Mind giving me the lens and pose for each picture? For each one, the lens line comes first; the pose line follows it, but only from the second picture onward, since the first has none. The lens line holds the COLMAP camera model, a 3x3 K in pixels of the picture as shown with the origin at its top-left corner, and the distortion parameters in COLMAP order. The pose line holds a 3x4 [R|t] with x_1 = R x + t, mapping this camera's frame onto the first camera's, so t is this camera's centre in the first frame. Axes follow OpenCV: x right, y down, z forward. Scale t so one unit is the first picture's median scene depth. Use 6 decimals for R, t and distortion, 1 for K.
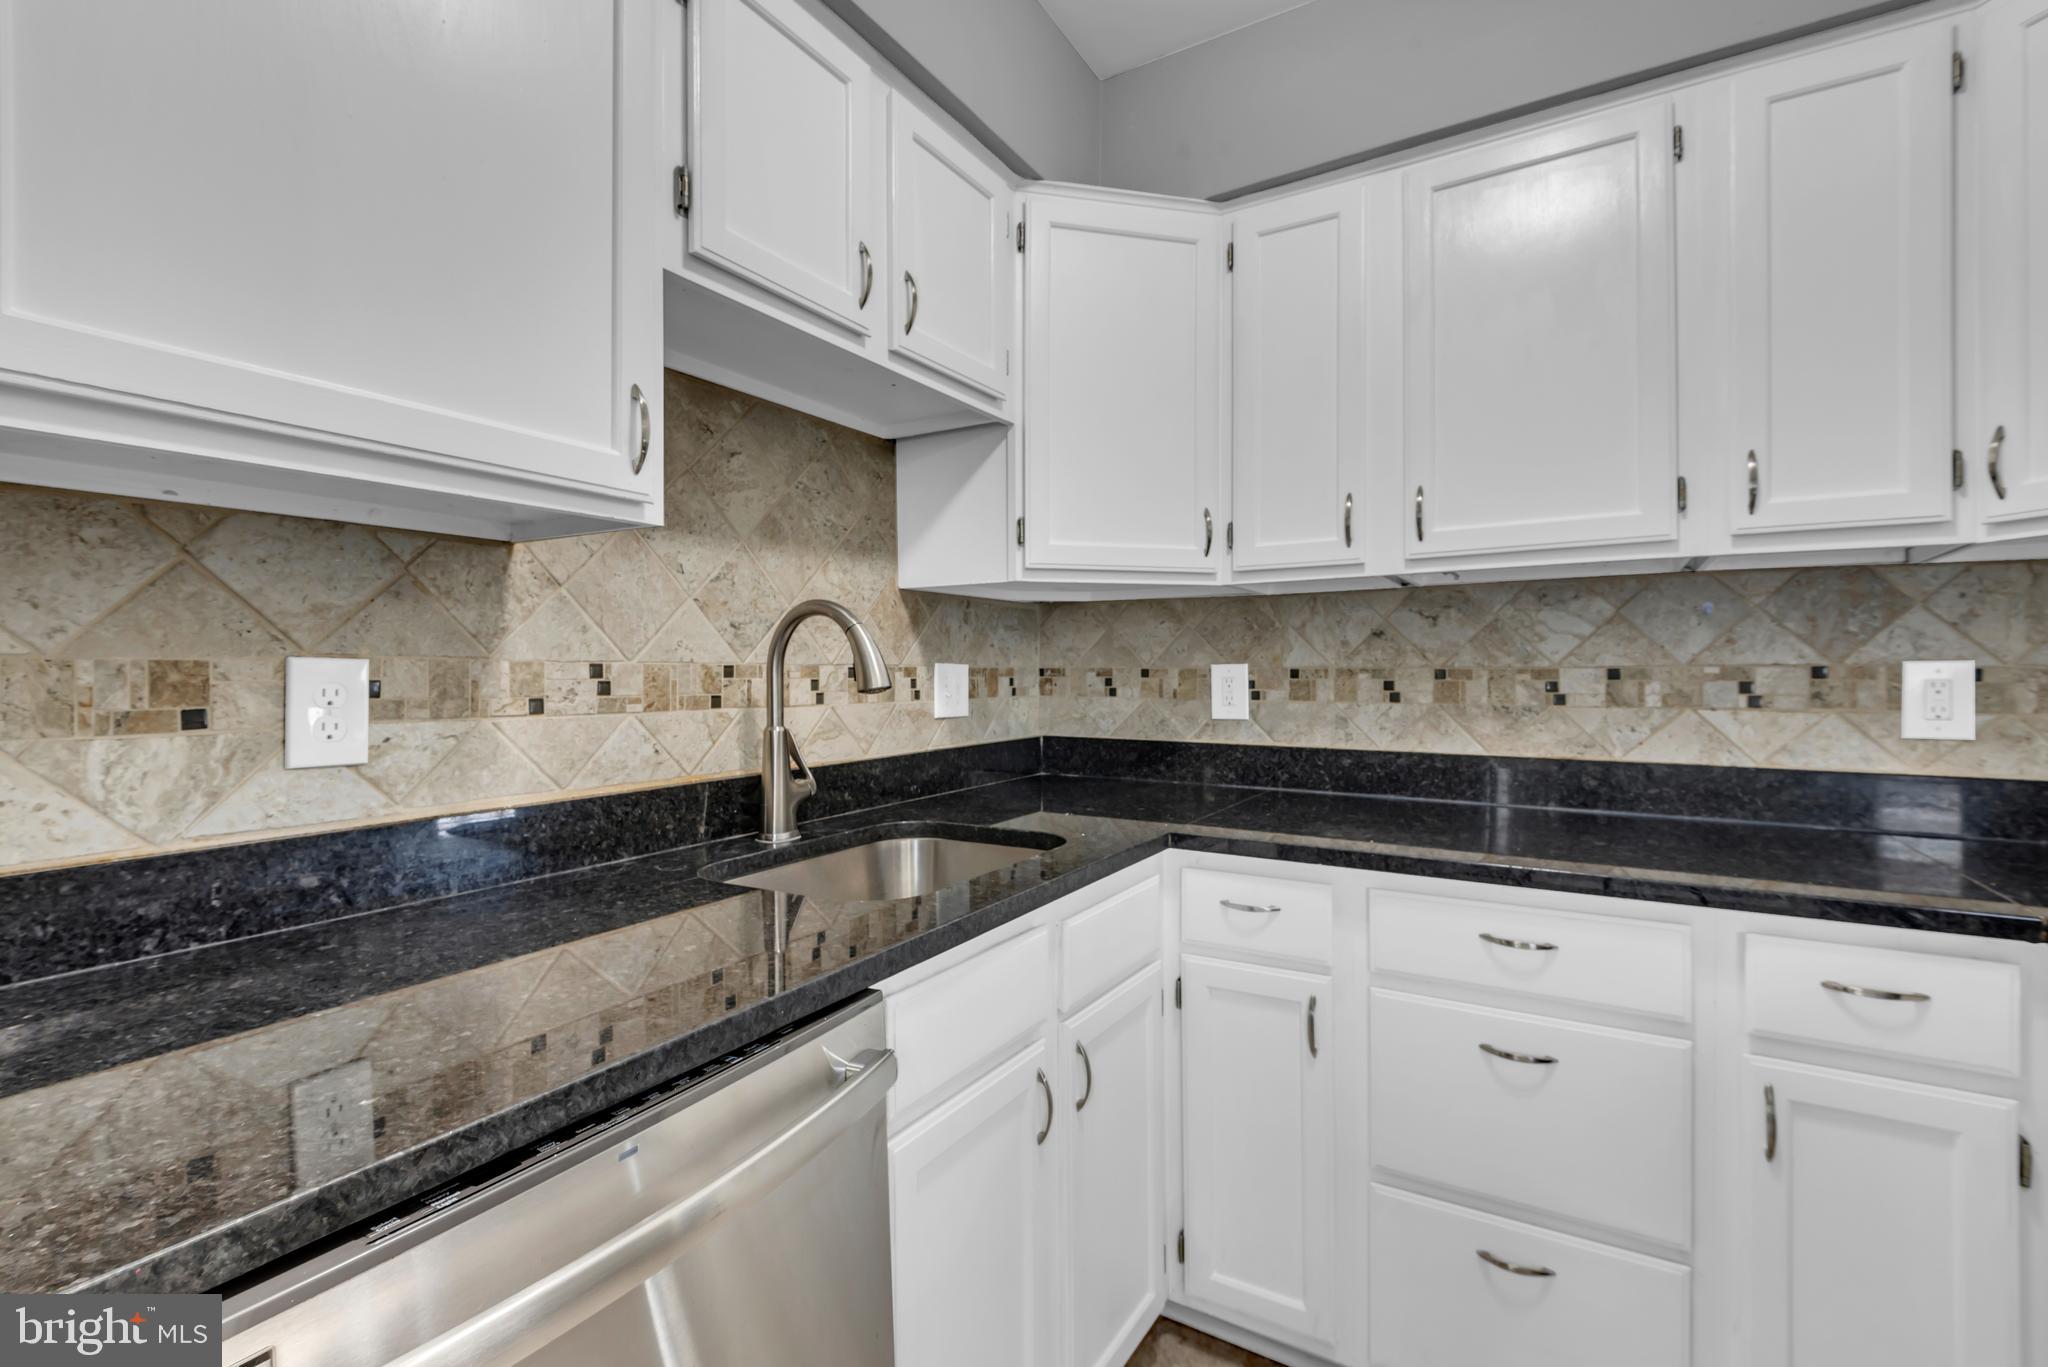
lens RADIAL K [[923.8, 0, 1040.2], [0, 923.8, 676.5], [0, 0, 1]] dist [0.033255, -0.013585]
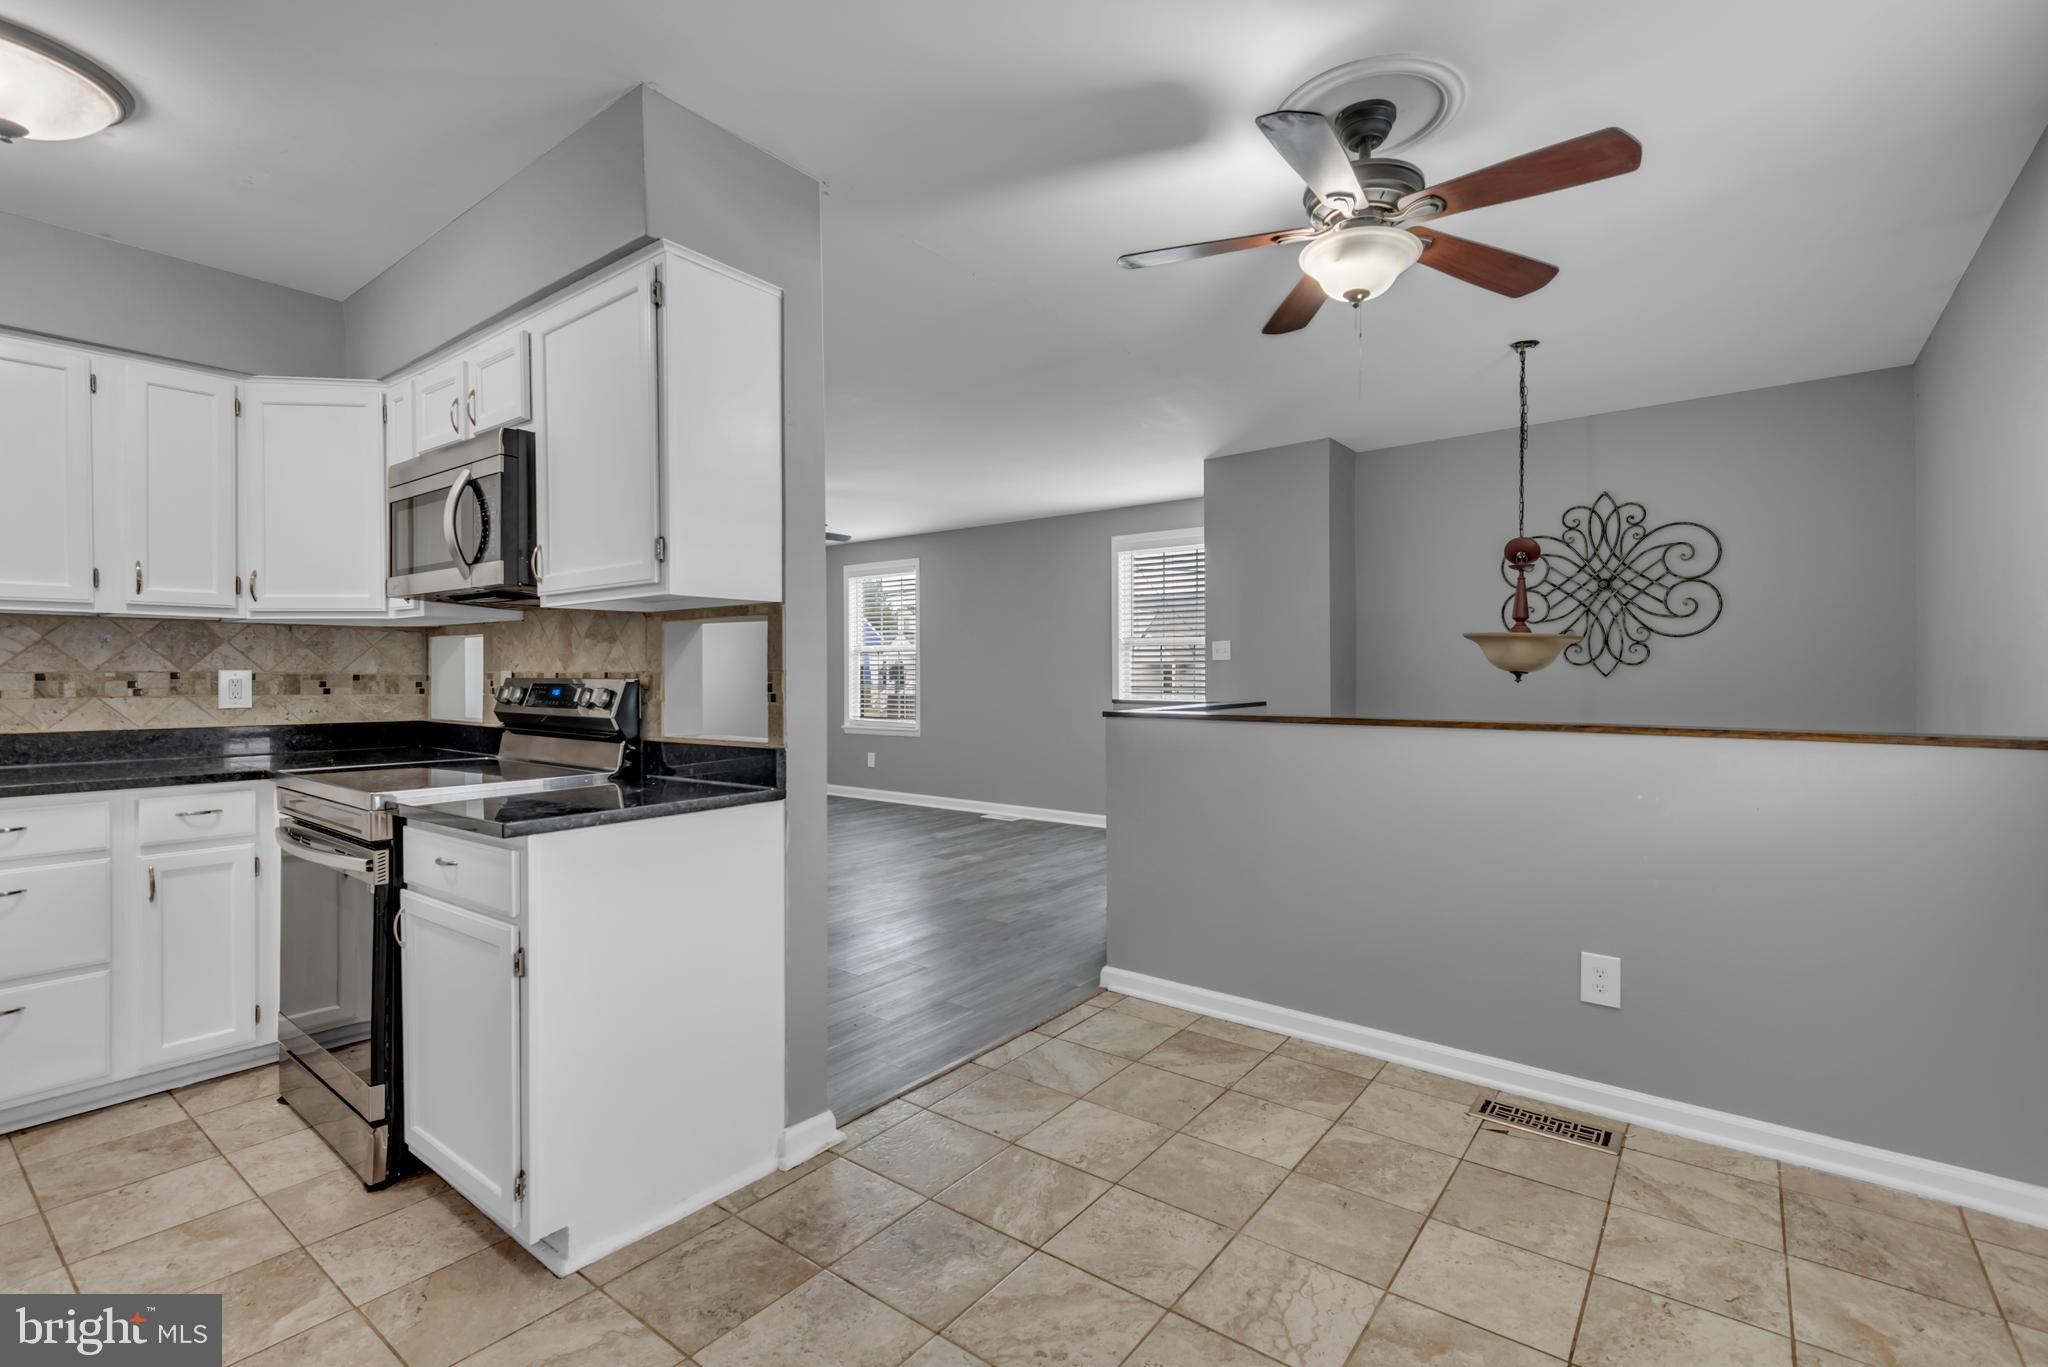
lens RADIAL K [[923.8, 0, 1018.2], [0, 923.8, 676.1], [0, 0, 1]] dist [0.033255, -0.013585]
pose [[0.147132, -0.006417, 0.989096, -0.780833], [-0.000708, 0.999978, 0.006592, -0.017296], [-0.989117, -0.001671, 0.147124, -0.942796]]
